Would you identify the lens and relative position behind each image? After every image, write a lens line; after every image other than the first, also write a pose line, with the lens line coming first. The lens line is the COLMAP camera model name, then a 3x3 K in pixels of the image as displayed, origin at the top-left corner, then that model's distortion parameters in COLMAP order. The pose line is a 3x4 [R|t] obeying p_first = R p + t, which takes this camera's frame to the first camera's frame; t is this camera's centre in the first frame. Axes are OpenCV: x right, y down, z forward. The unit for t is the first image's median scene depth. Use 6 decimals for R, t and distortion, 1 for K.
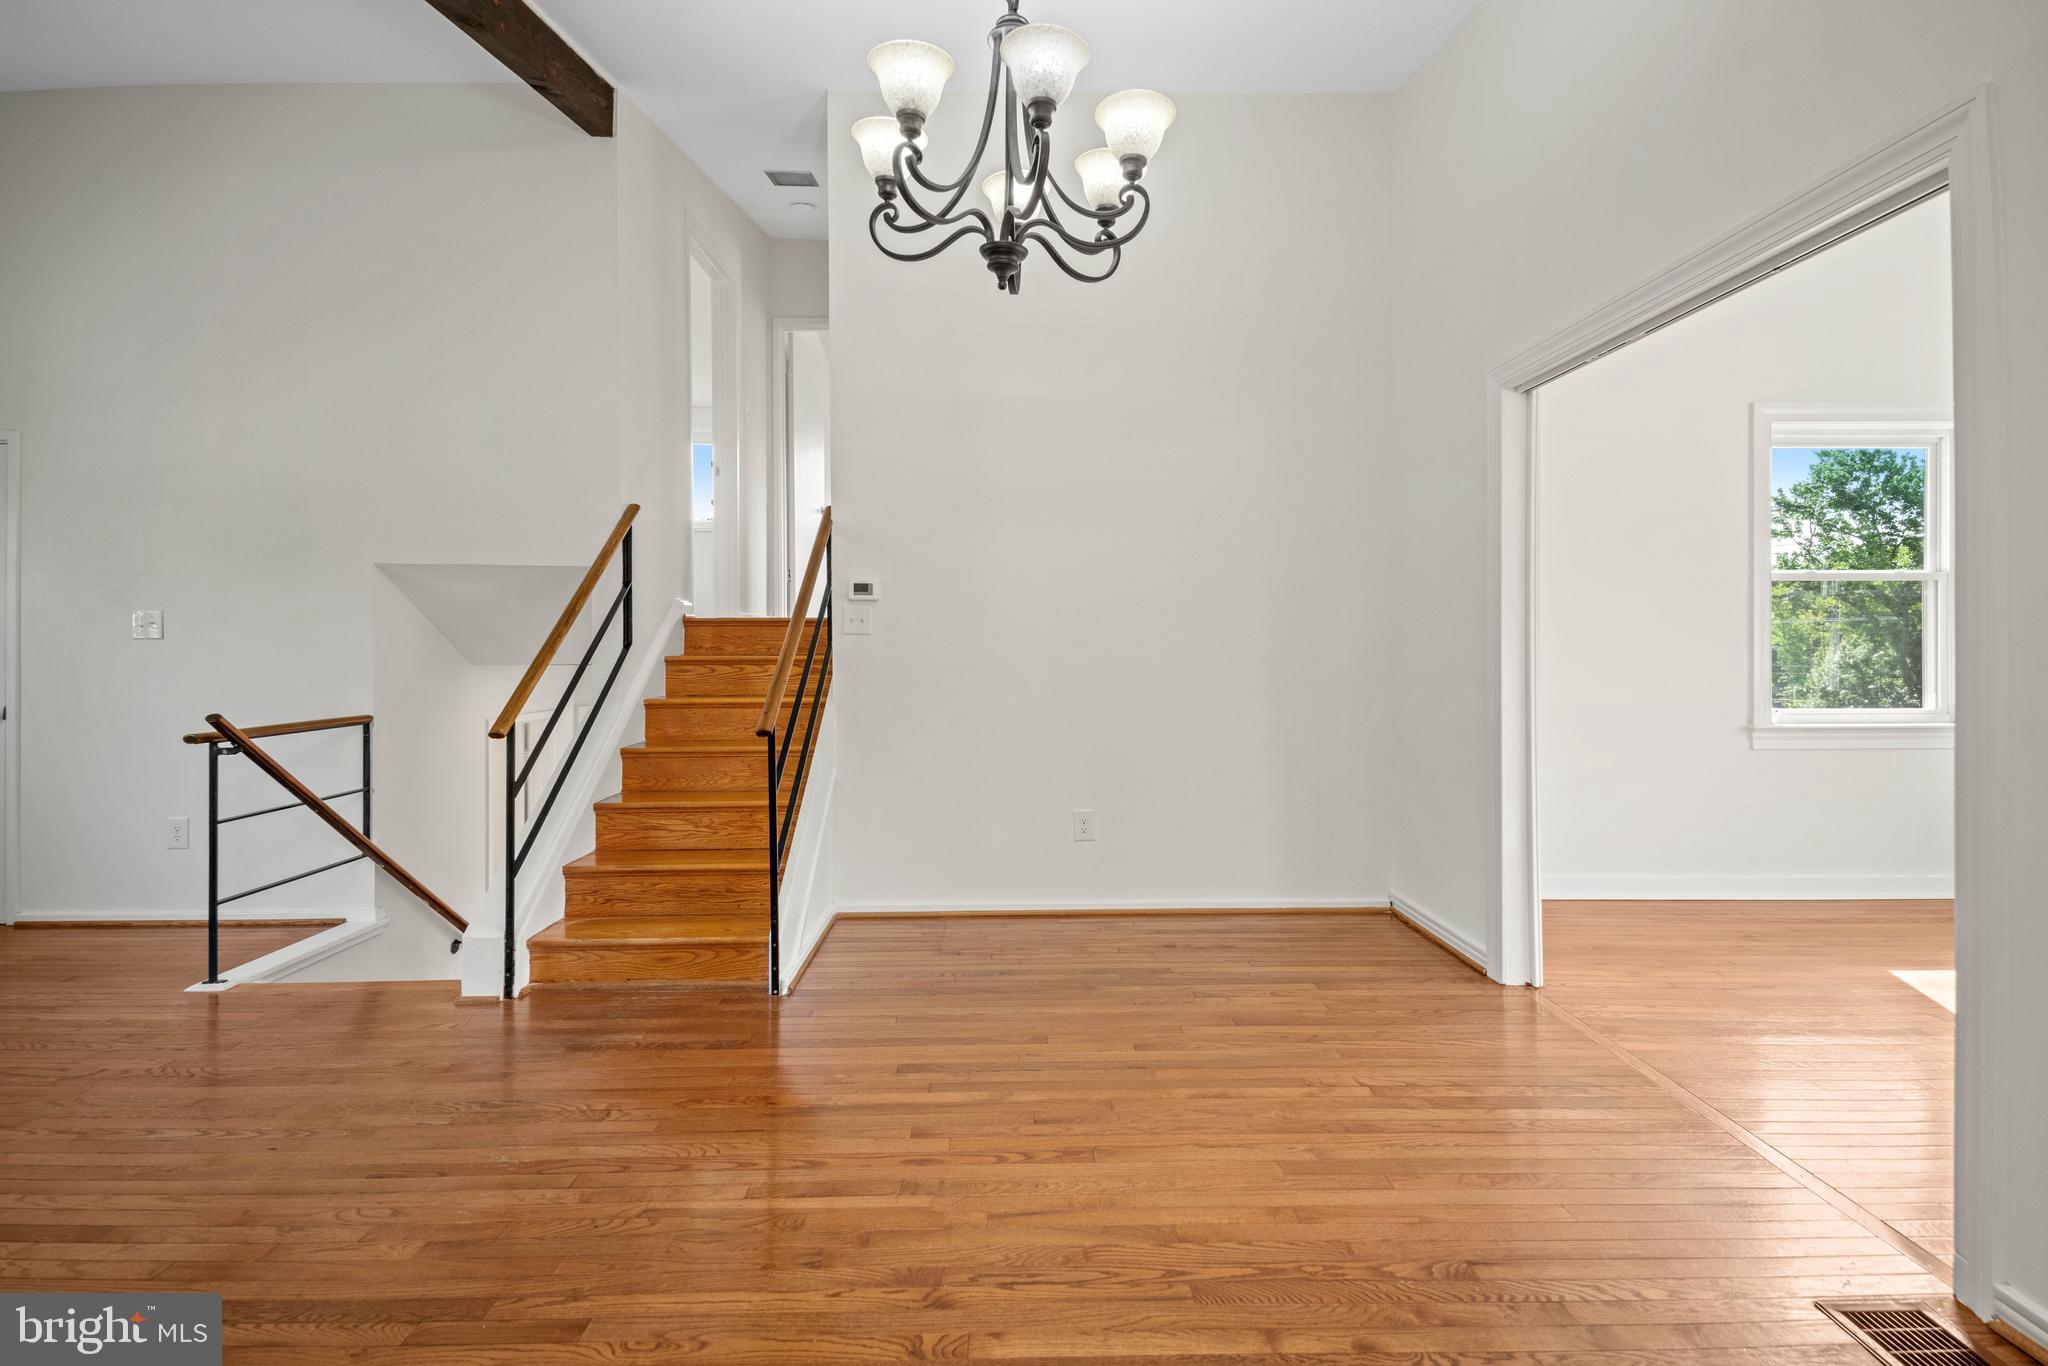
lens RADIAL K [[945.3, 0, 1030.1], [0, 945.3, 634.3], [0, 0, 1]] dist [0.062270, -0.034301]
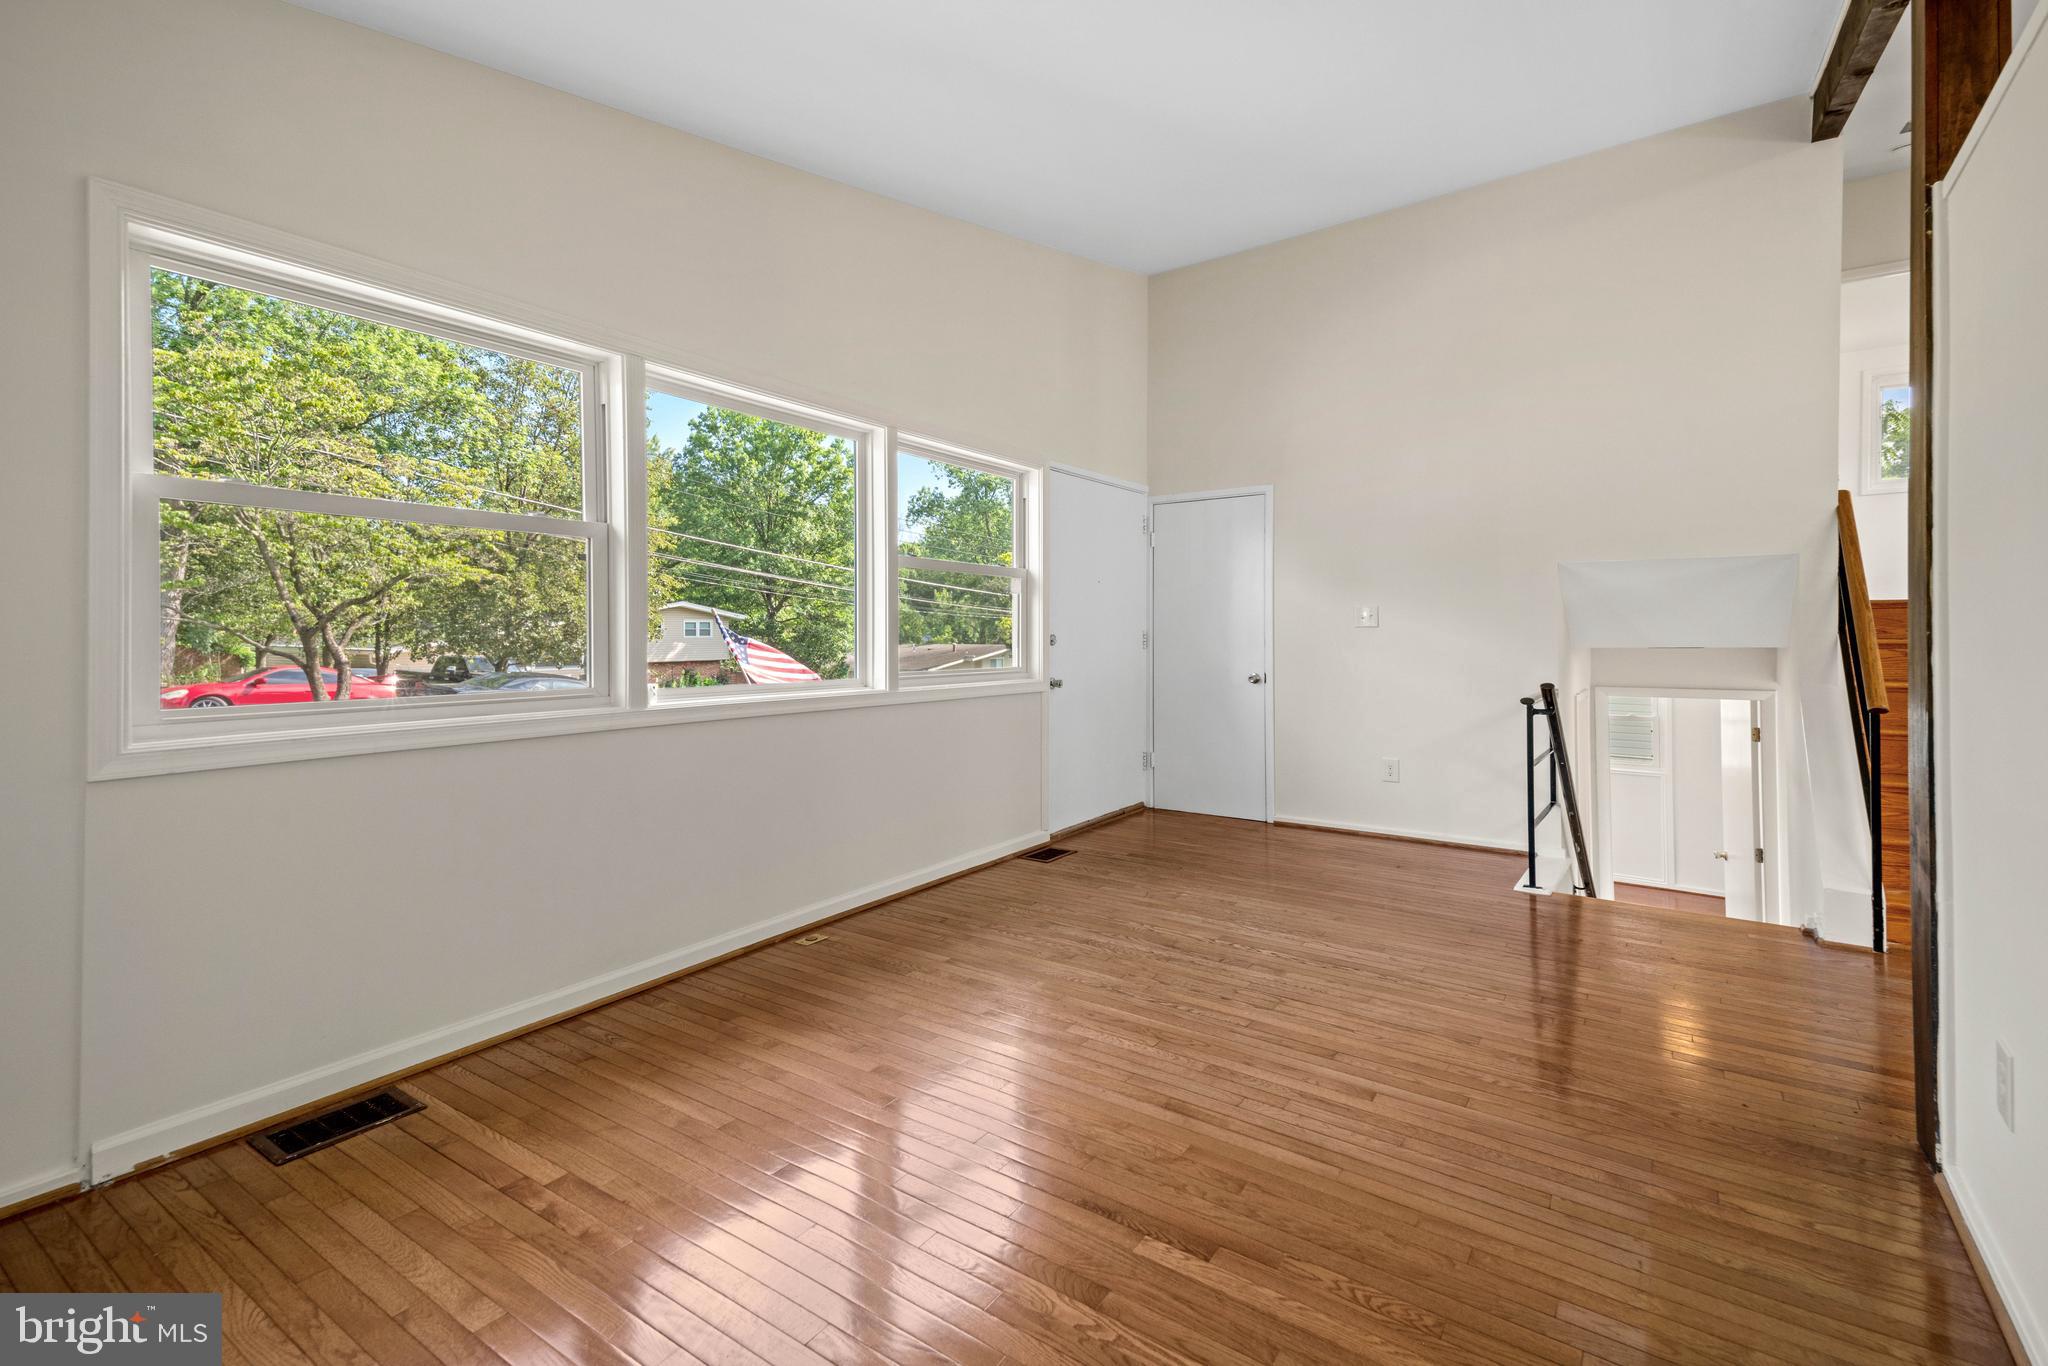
lens RADIAL K [[939.6, 0, 1002.7], [0, 939.6, 635.2], [0, 0, 1]] dist [0.060666, -0.000721]
pose [[0.808967, -0.000100, -0.587854, -0.649521], [0.008828, 0.999889, 0.011979, -0.006480], [0.587788, -0.014880, 0.808878, -0.474531]]
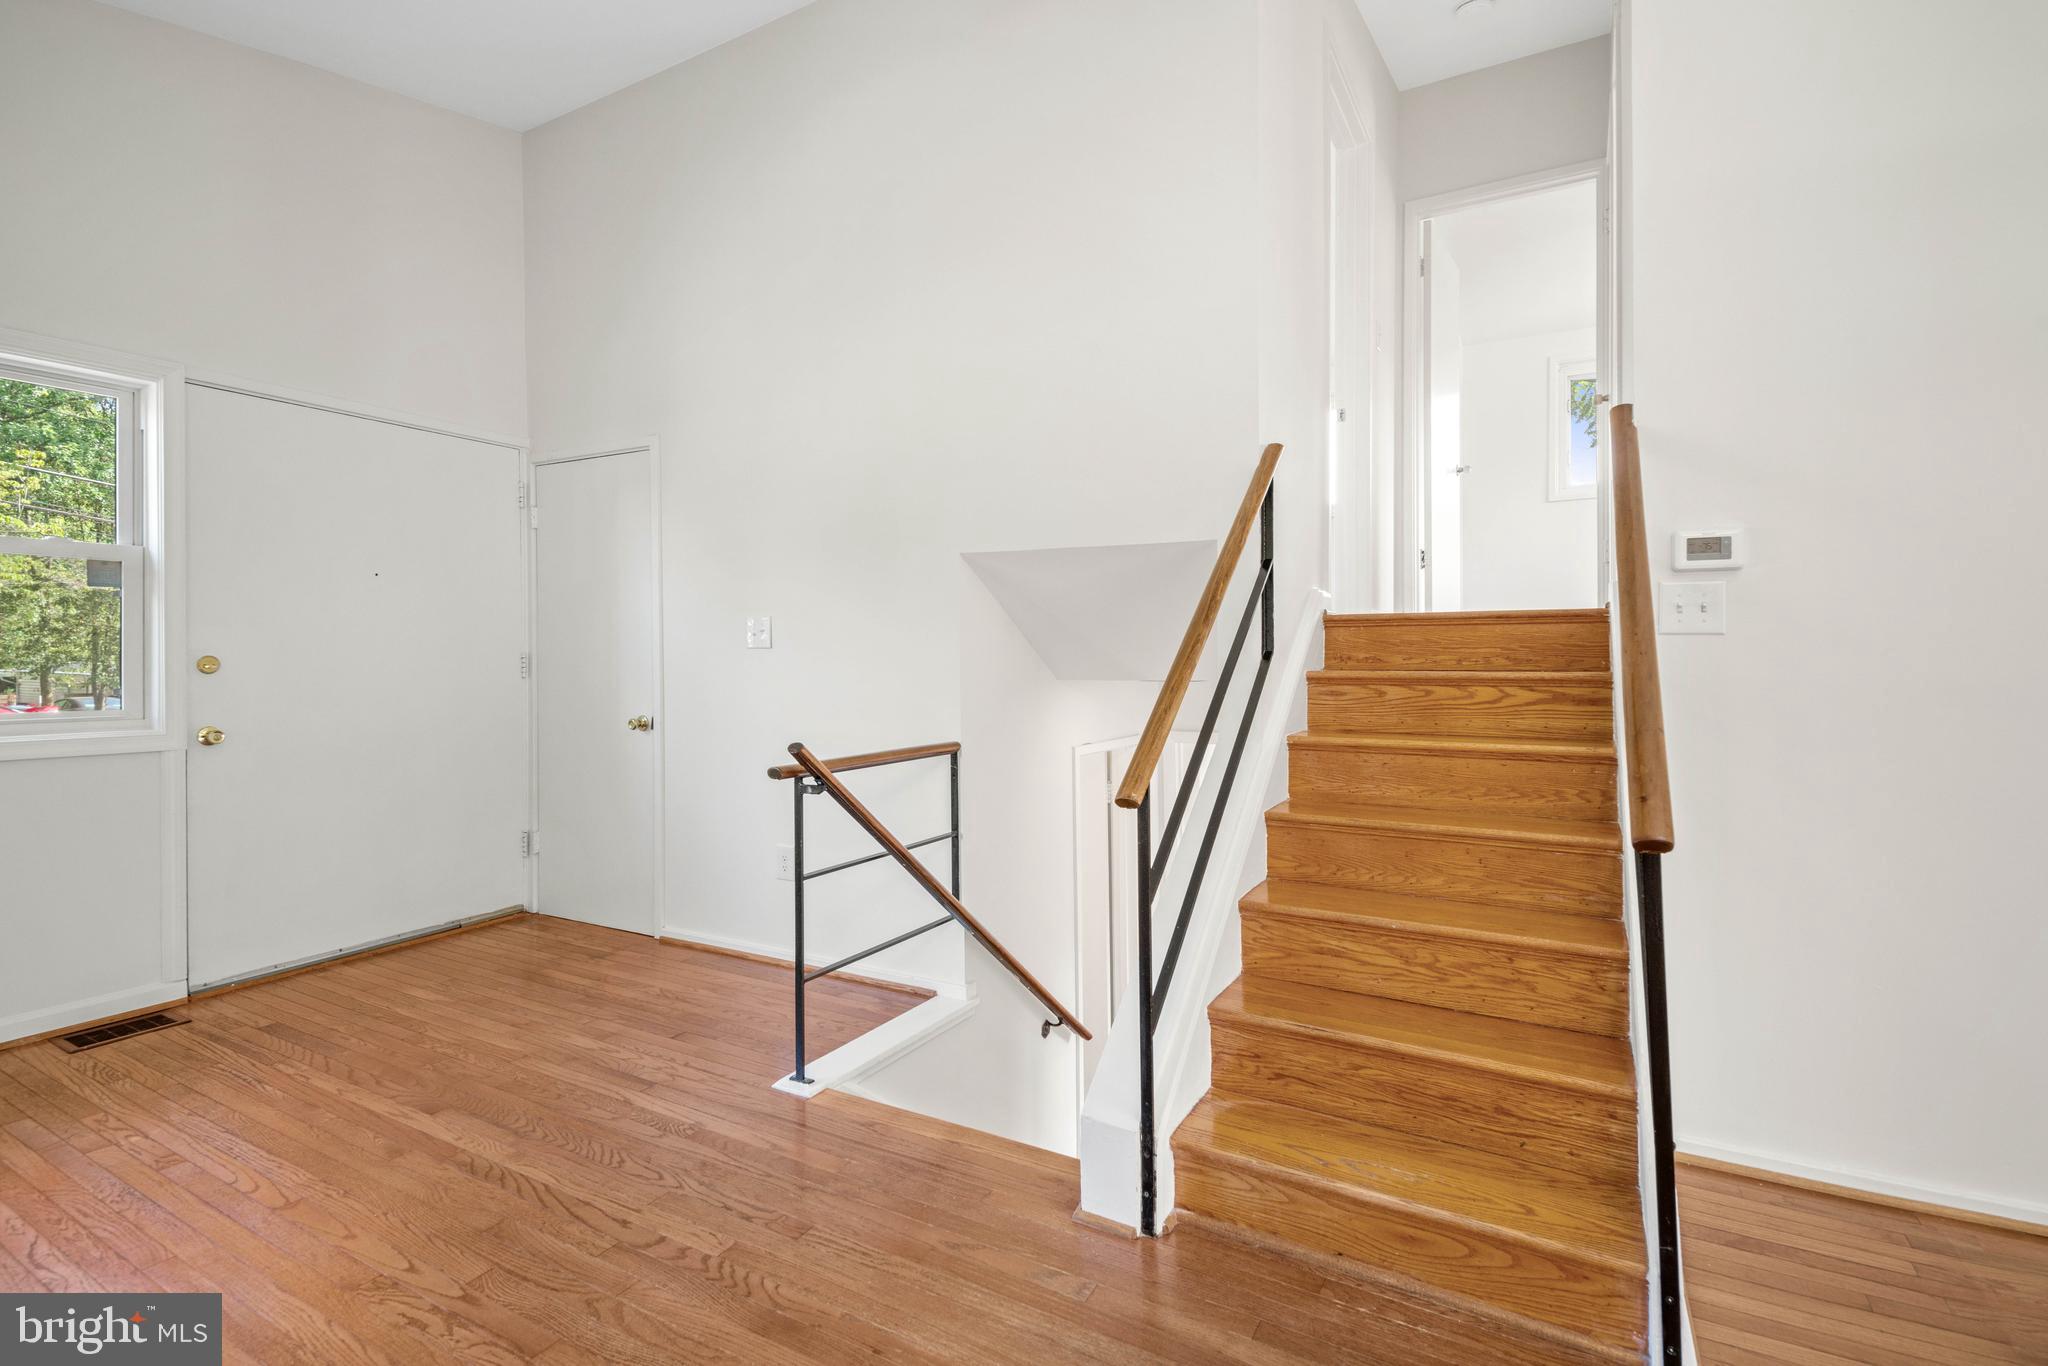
lens RADIAL K [[965.7, 0, 1023.5], [0, 965.7, 655.4], [0, 0, 1]] dist [0.021692, -0.000010]
pose [[0.863518, -0.000221, -0.504318, -0.282139], [0.005968, 0.999934, 0.009779, 0.005020], [0.504282, -0.011454, 0.863463, 0.409460]]
